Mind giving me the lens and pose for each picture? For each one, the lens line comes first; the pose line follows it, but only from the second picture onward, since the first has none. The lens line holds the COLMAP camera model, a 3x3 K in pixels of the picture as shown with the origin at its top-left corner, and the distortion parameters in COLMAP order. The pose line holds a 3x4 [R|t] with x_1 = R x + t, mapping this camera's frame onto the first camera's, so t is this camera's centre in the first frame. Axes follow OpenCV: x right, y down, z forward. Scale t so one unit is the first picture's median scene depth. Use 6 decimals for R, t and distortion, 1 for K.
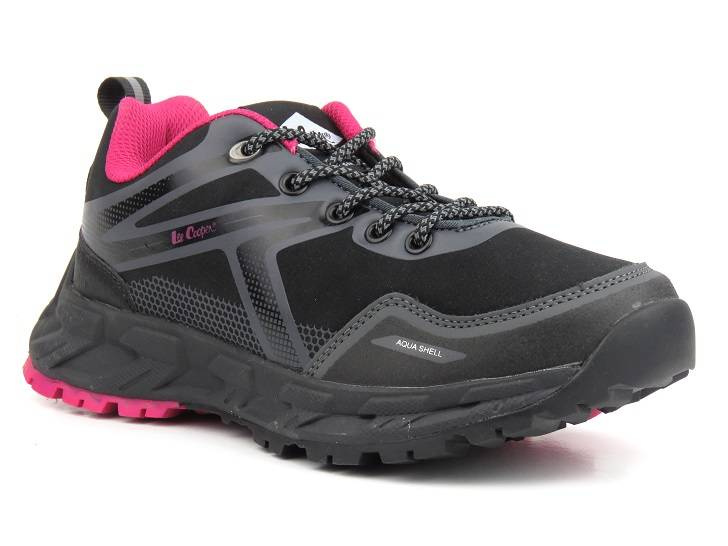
lens RADIAL K [[2759.7, 0, 364.0], [0, 2759.7, 272.7], [0, 0, 1]] dist [-0.602621, 0.000000]
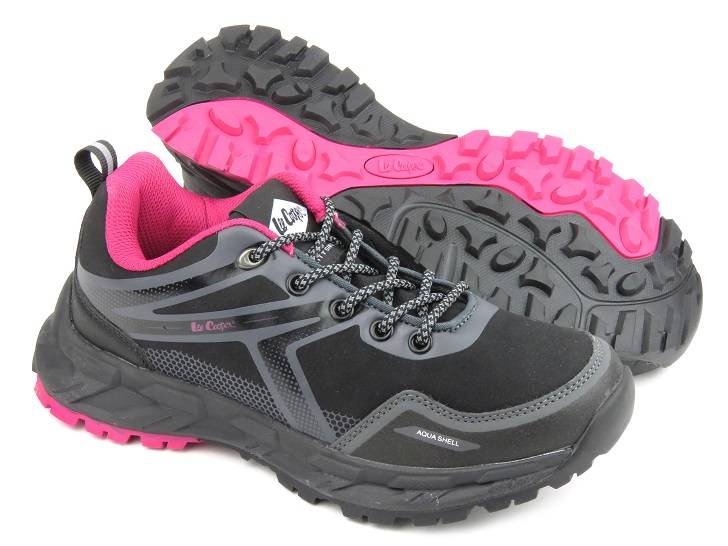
lens RADIAL K [[1937.9, 0, 362.7], [0, 1937.9, 272.9], [0, 0, 1]] dist [-0.282461, 0.000000]
pose [[0.954923, -0.135067, 0.264345, -0.226026], [0.038780, 0.939622, 0.340011, -0.330441], [-0.294309, -0.314433, 0.902504, 0.225970]]
